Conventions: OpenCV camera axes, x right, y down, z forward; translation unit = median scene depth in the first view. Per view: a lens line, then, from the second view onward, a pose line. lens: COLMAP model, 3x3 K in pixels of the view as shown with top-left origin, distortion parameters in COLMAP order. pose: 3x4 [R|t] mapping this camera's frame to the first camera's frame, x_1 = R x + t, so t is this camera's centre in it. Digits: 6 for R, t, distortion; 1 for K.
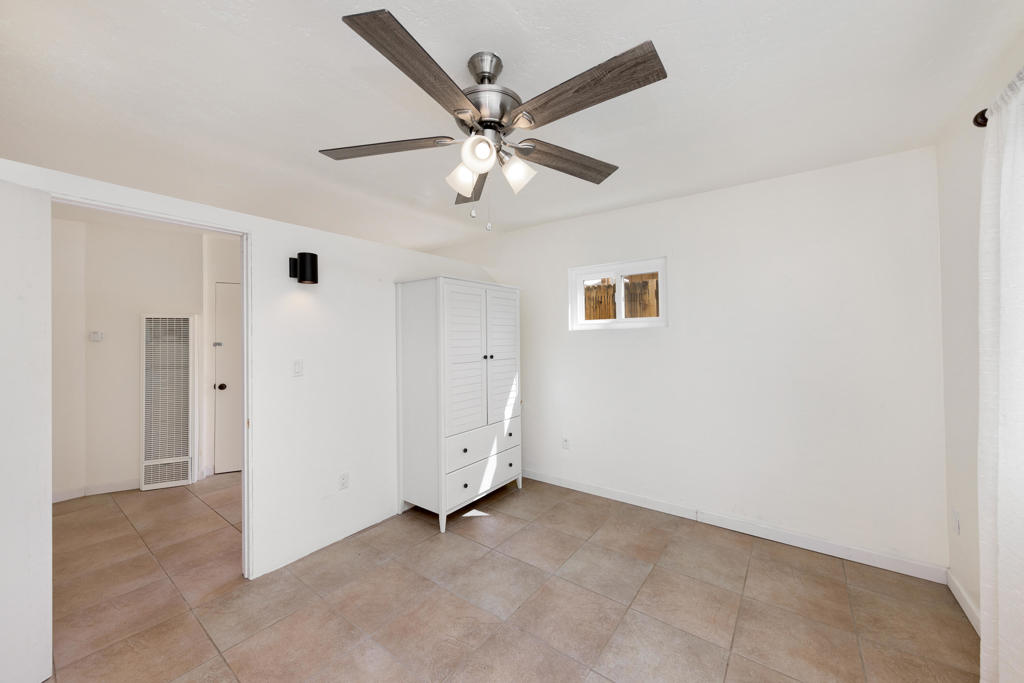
lens RADIAL K [[378.5, 0, 512.0], [0, 378.5, 341.5], [0, 0, 1]] dist [0.000513, 0.000100]
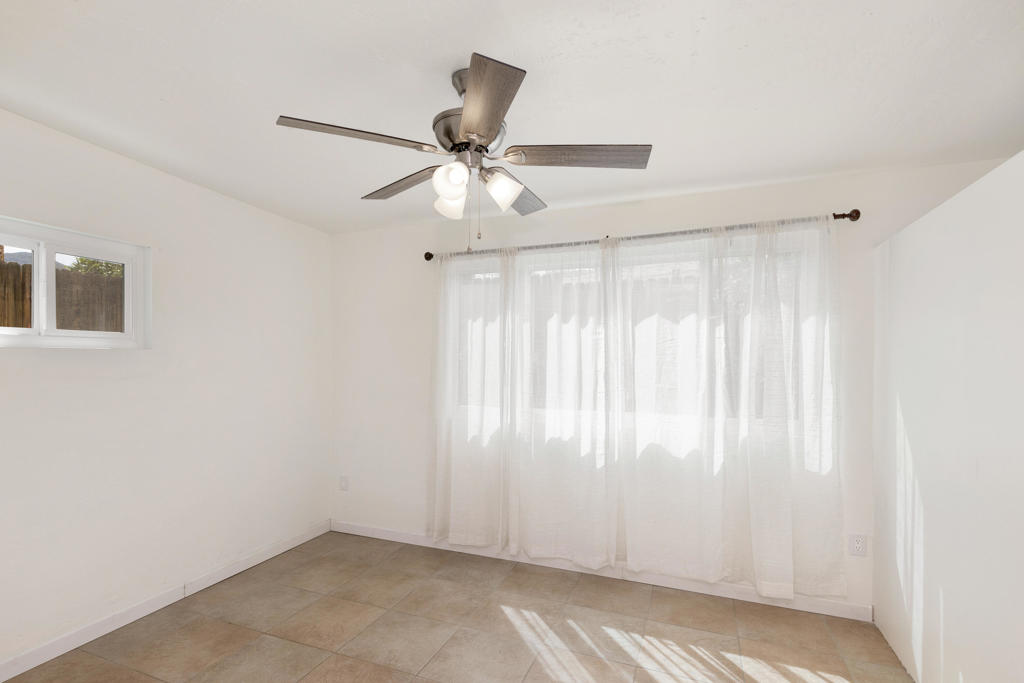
lens RADIAL K [[464.9, 0, 512.0], [0, 464.9, 341.5], [0, 0, 1]] dist [-0.000856, -0.000149]
pose [[-0.257270, 0.052451, 0.964915, -0.811435], [0.011425, 0.998621, -0.051237, 0.001295], [-0.966272, -0.002157, -0.257514, 0.751240]]
